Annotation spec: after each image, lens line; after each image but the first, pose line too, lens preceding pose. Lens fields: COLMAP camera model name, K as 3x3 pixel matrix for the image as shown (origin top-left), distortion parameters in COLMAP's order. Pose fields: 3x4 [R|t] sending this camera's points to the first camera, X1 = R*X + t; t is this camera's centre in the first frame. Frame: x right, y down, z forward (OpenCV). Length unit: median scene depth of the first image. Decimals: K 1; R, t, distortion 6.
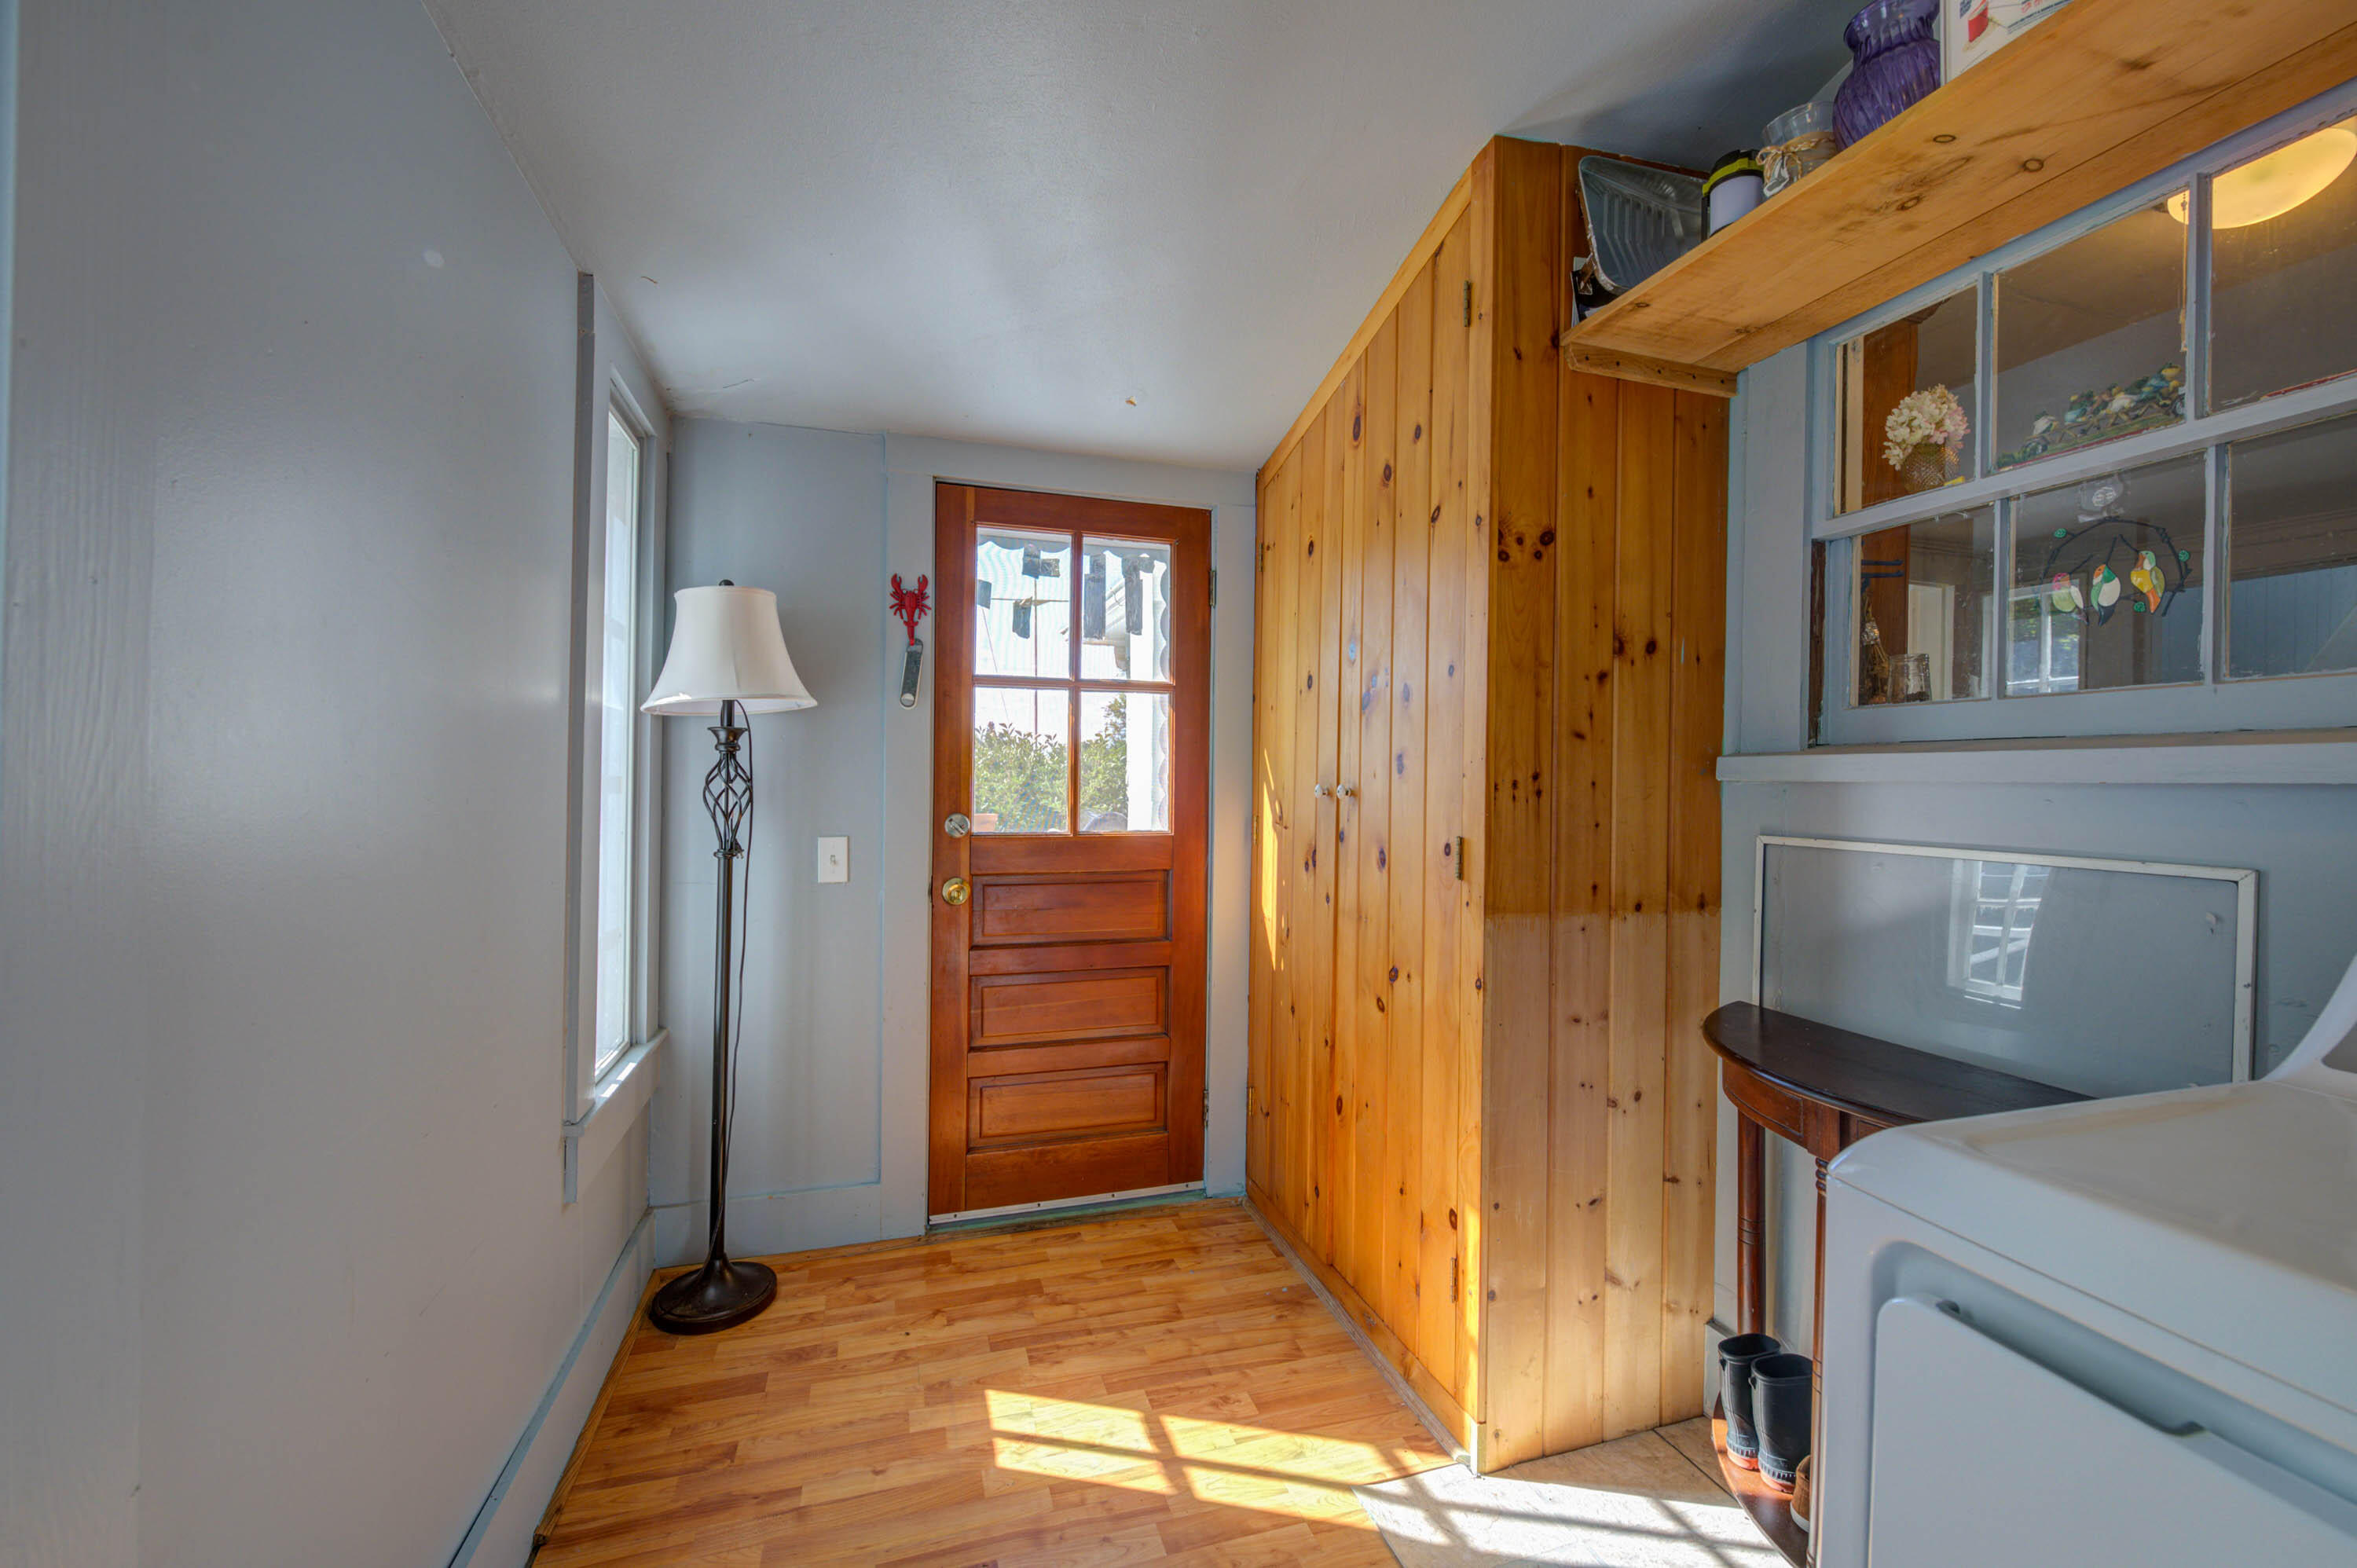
lens RADIAL K [[931.8, 0, 1175.8], [0, 931.8, 789.1], [0, 0, 1]] dist [0.001596, 0.000141]
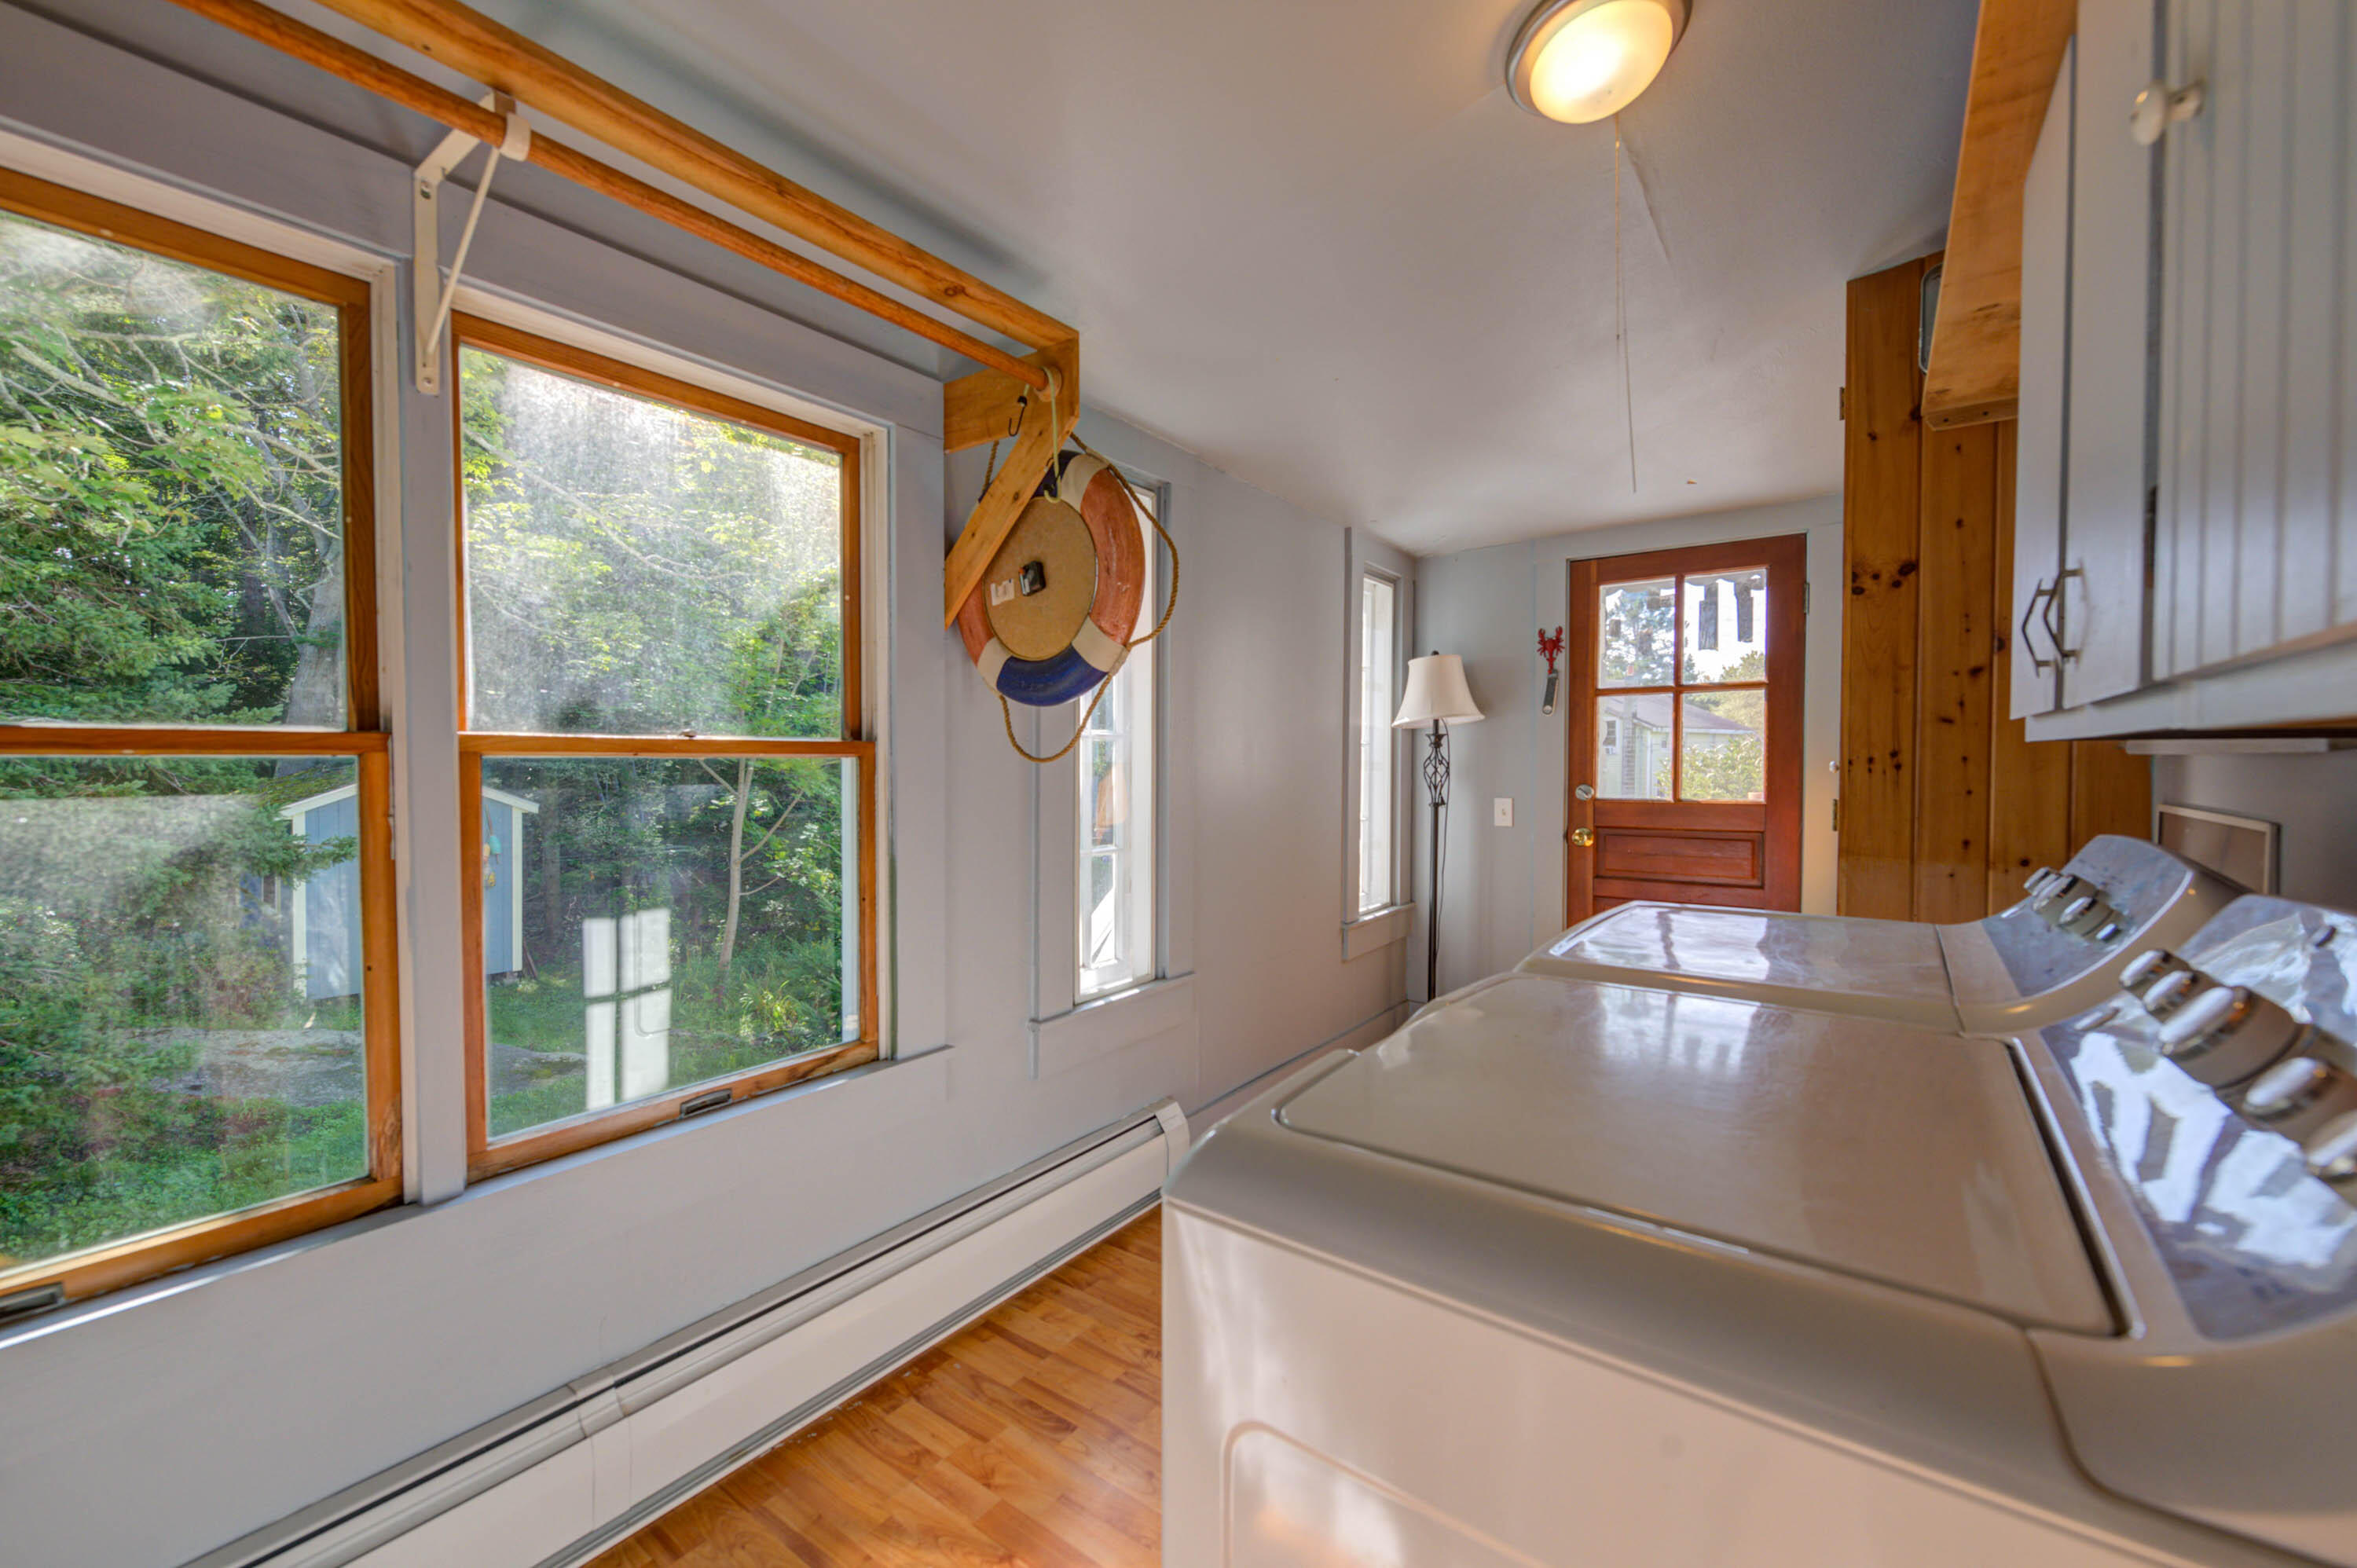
lens RADIAL K [[931.8, 0, 1175.8], [0, 931.8, 789.1], [0, 0, 1]] dist [0.001596, 0.000141]
pose [[0.595439, 0.011063, -0.803324, 0.635103], [0.003962, 0.999853, 0.016706, 0.007344], [0.803391, -0.013130, 0.595308, -0.445645]]
